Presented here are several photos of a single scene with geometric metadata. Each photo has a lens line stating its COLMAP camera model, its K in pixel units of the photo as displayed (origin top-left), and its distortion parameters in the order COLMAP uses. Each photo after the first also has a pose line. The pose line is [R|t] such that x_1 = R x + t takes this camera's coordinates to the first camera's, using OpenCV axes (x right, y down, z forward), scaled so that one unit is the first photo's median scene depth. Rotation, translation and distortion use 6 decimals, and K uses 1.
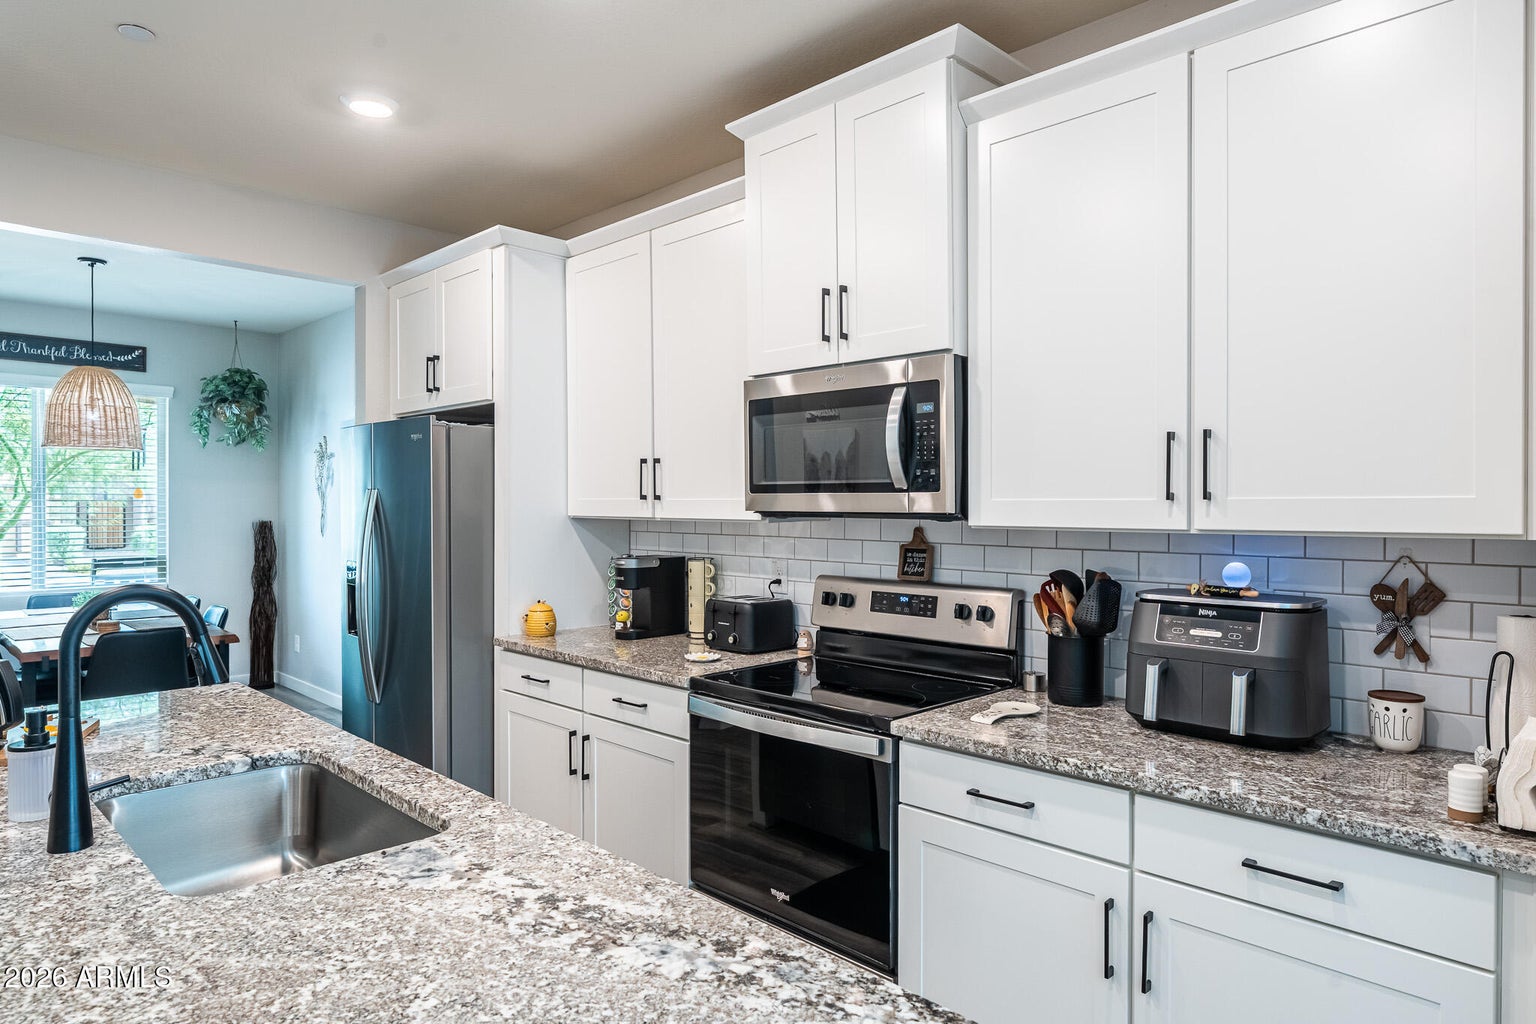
lens RADIAL K [[1005.2, 0, 855.4], [0, 1005.2, 512.9], [0, 0, 1]] dist [0.005176, -0.005804]
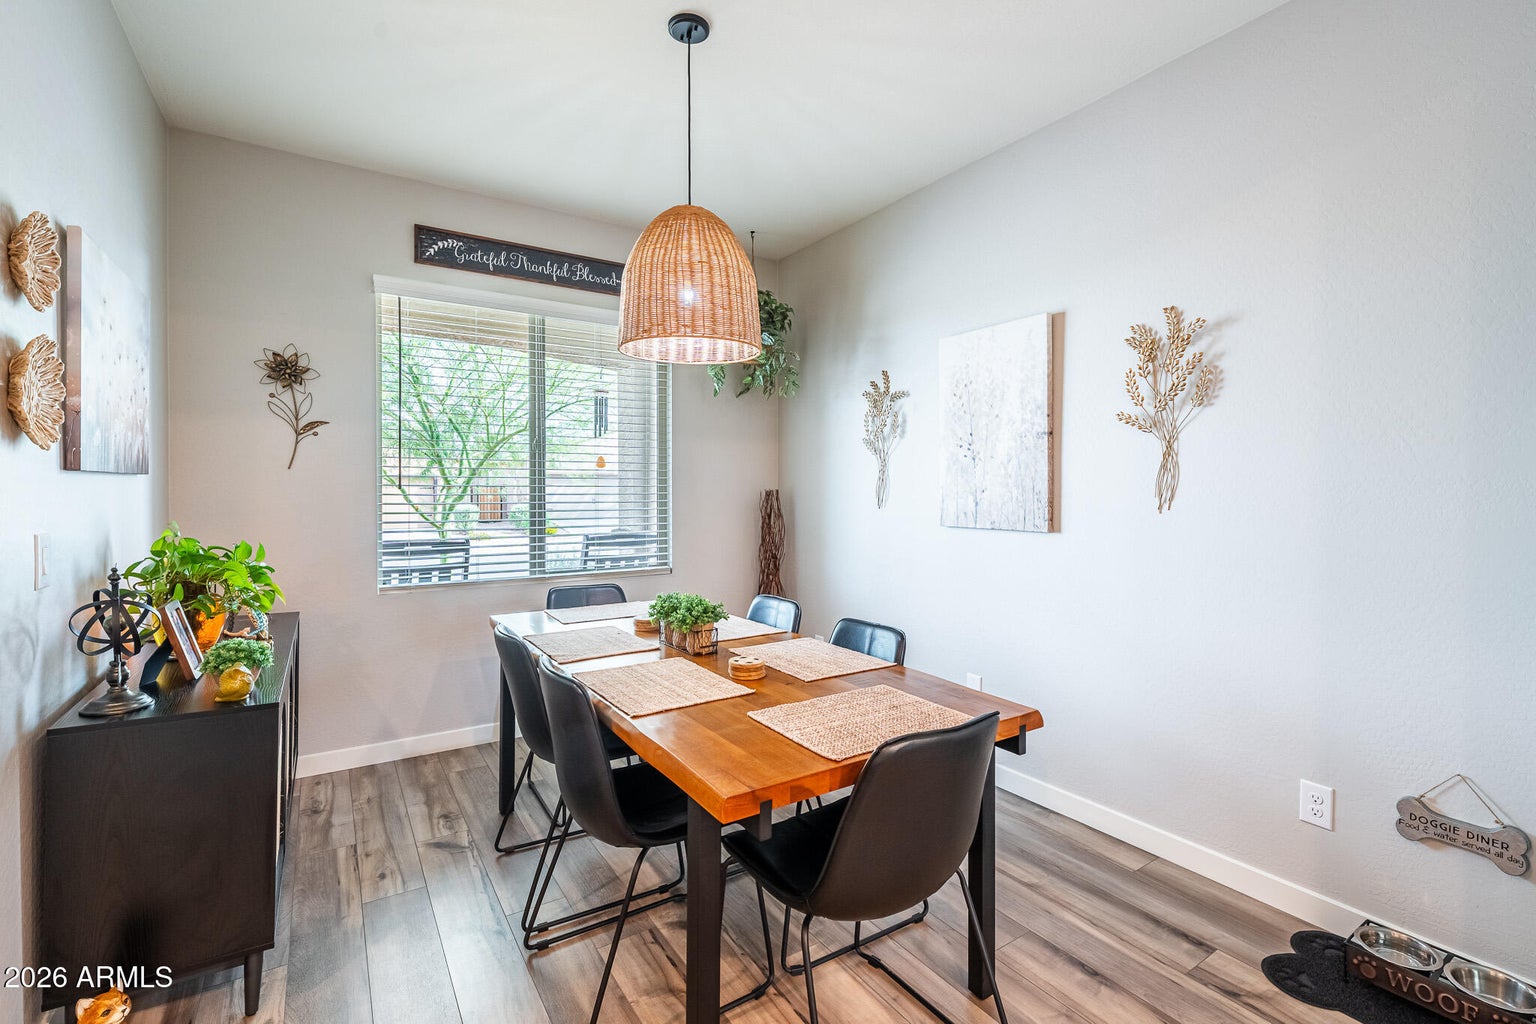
lens RADIAL K [[731.9, 0, 800.4], [0, 731.9, 500.3], [0, 0, 1]] dist [0.021546, -0.000076]
pose [[0.978764, -0.003527, -0.204958, -1.148630], [0.004028, 0.999990, 0.002027, 0.039237], [0.204949, -0.002809, 0.978769, 1.118579]]
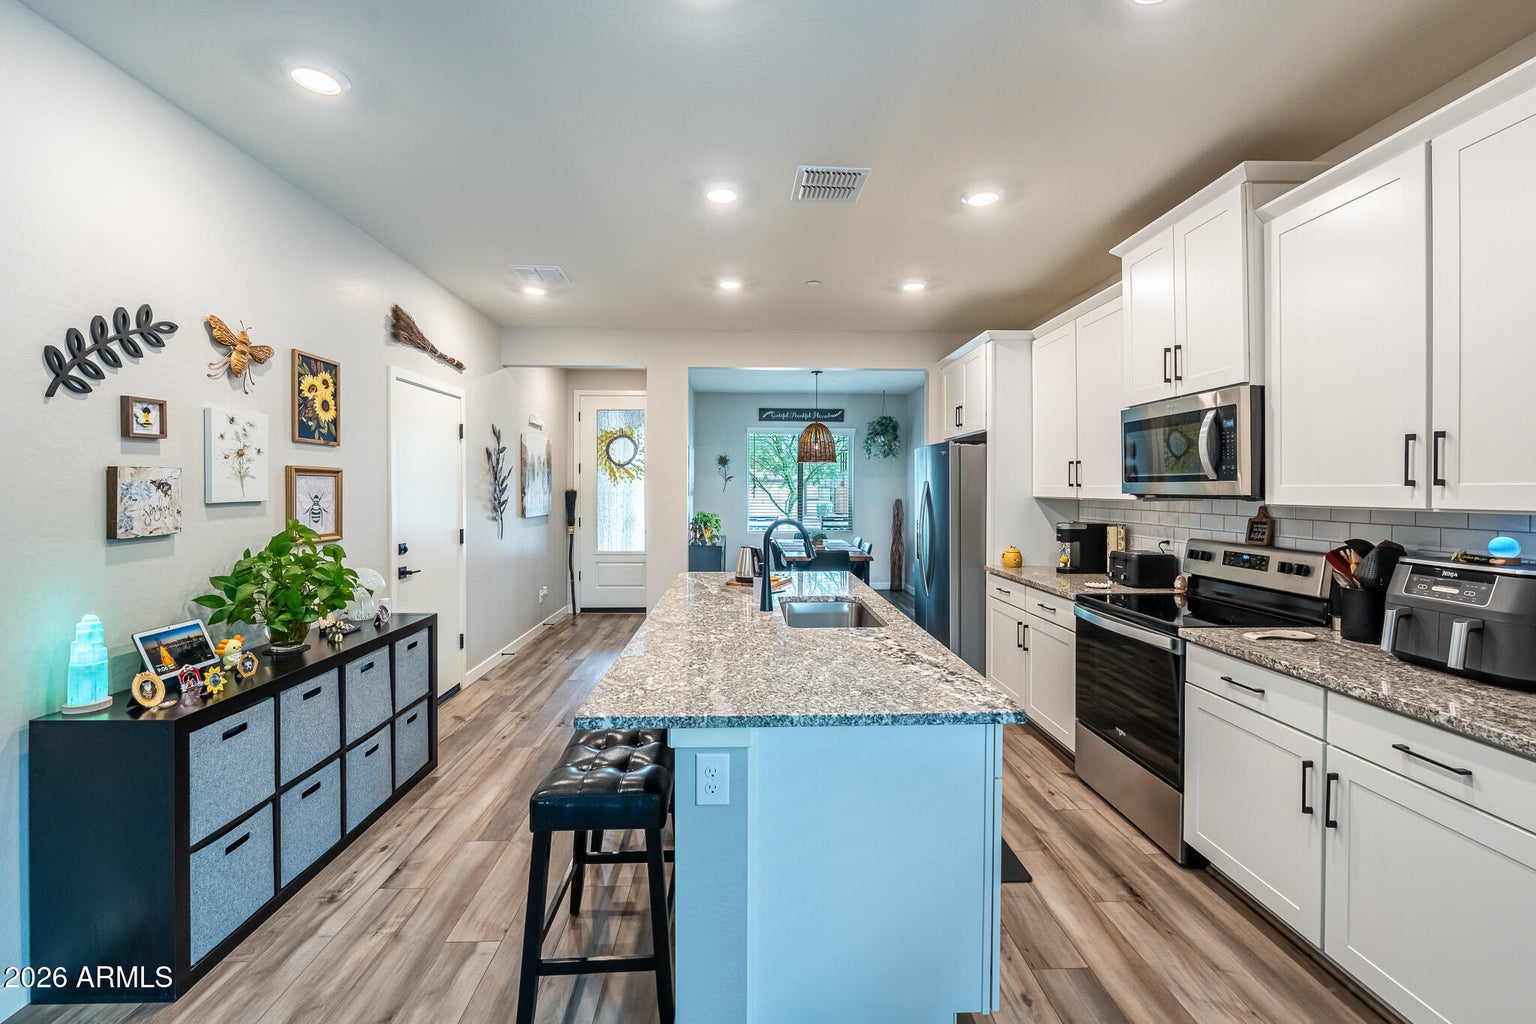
lens RADIAL K [[688.3, 0, 697.6], [0, 688.3, 493.0], [0, 0, 1]] dist [-0.003155, -0.001270]
pose [[0.656930, 0.003480, -0.753944, 0.278201], [-0.006508, 0.999978, -0.001056, 0.002685], [0.753923, 0.005600, 0.656938, -0.212404]]
